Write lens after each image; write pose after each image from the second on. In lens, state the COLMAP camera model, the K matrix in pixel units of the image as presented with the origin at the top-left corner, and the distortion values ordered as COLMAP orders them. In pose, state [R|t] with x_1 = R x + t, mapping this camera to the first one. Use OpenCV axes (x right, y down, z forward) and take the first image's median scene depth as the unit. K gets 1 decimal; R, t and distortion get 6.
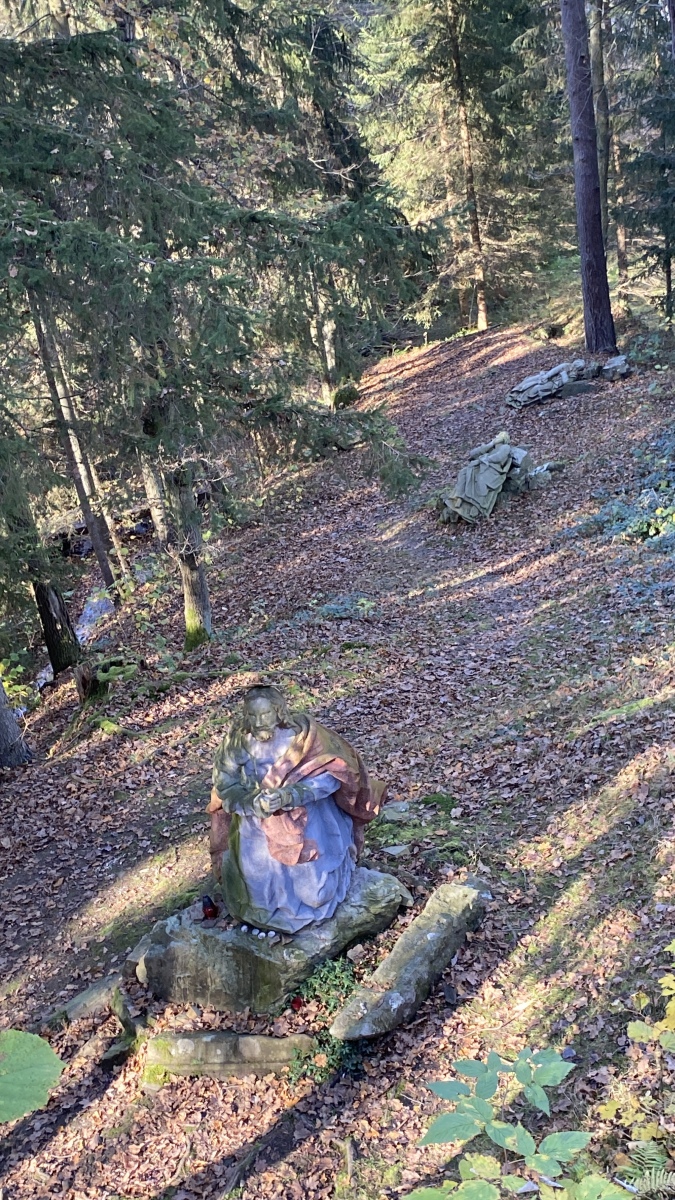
lens RADIAL K [[1554.6, 0, 337.5], [0, 1554.6, 600.0], [0, 0, 1]] dist [0.016408, 0.016239]
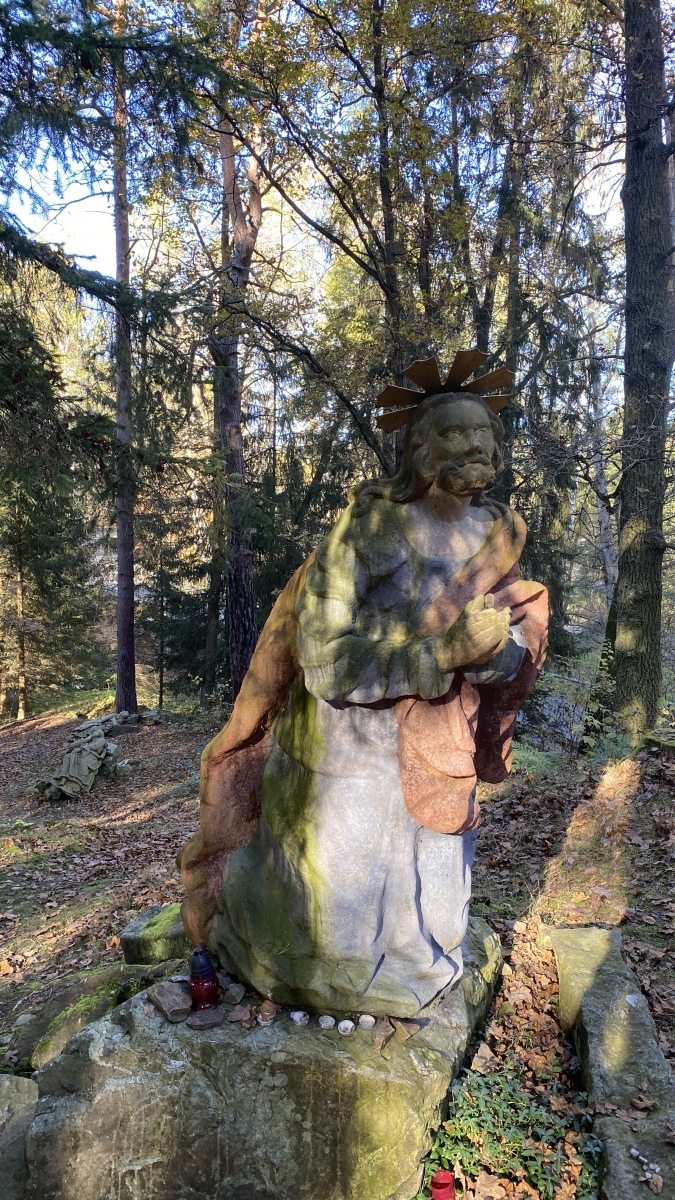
lens RADIAL K [[921.8, 0, 337.5], [0, 921.8, 600.0], [0, 0, 1]] dist [0.005868, -0.000702]
pose [[0.891426, 0.119471, 0.437134, -0.048493], [0.046849, 0.935158, -0.351120, 0.052740], [-0.450738, 0.333477, 0.828027, 0.202472]]
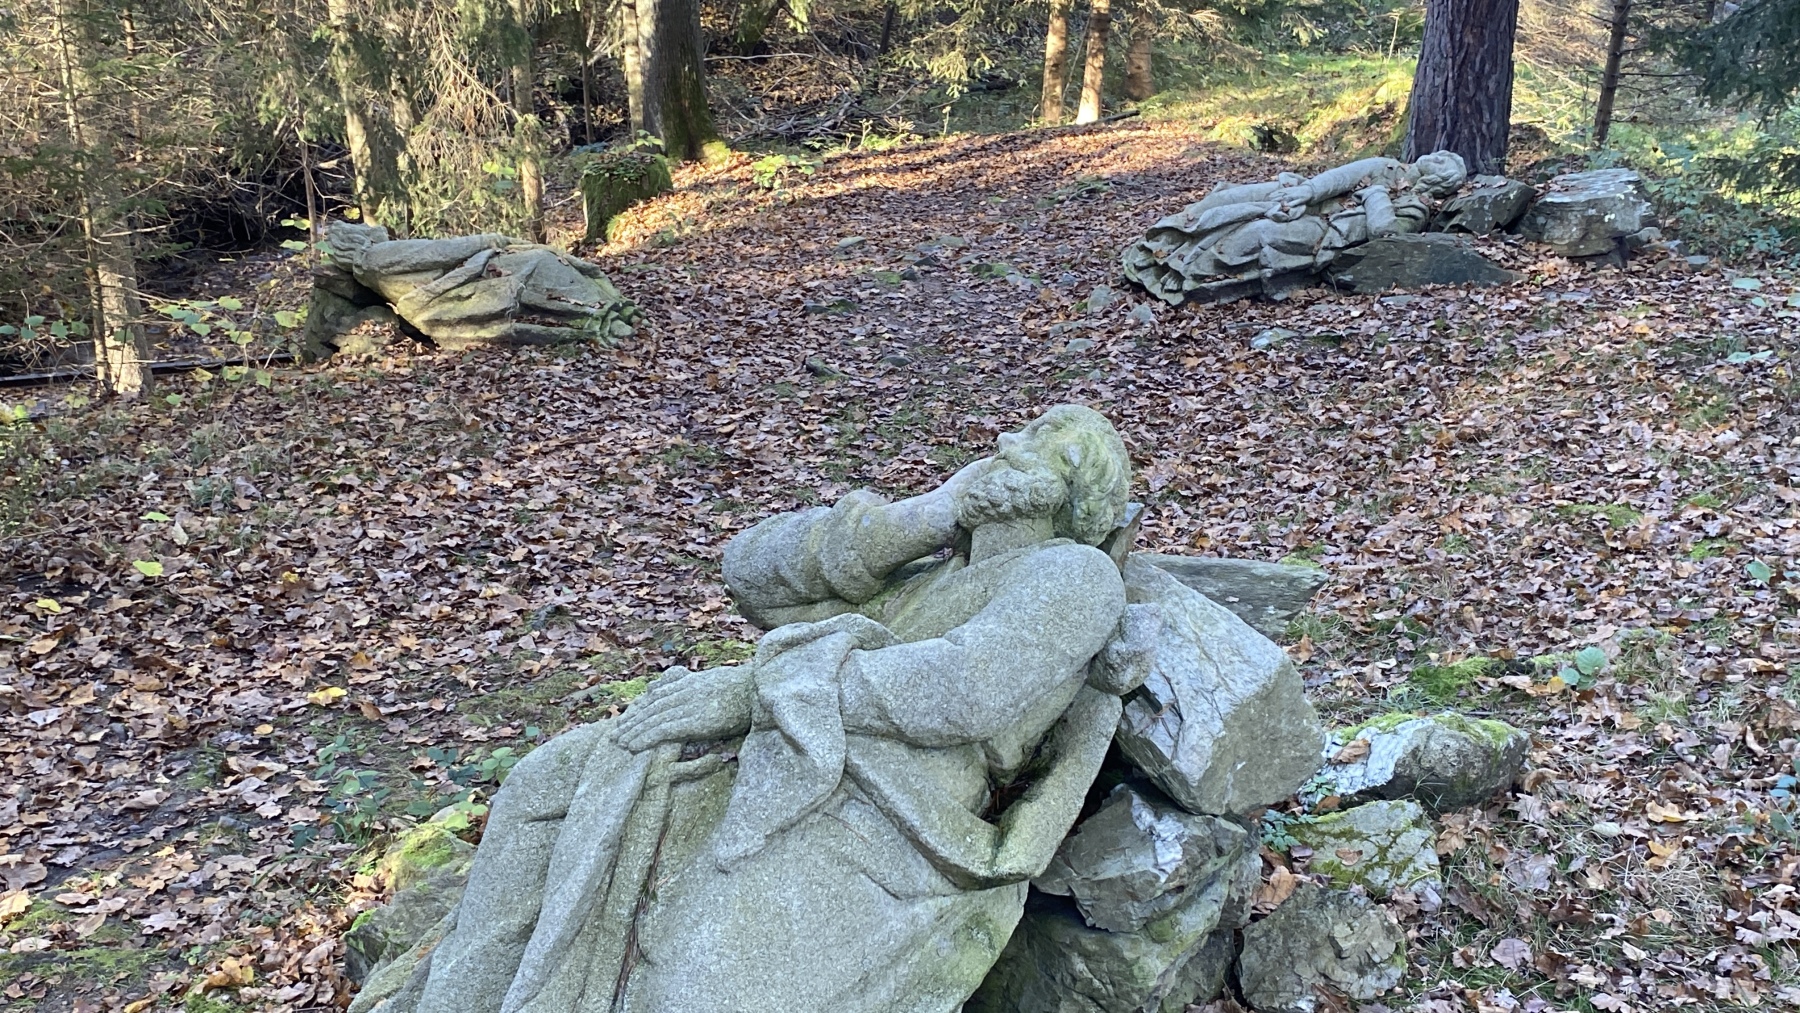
lens RADIAL K [[2114.2, 0, 900.0], [0, 2114.2, 506.5], [0, 0, 1]] dist [0.003433, 0.000529]
pose [[0.983756, 0.177514, 0.026717, 0.073562], [-0.176687, 0.983789, -0.030666, -0.075730], [-0.031727, 0.025447, 0.999173, 0.686780]]
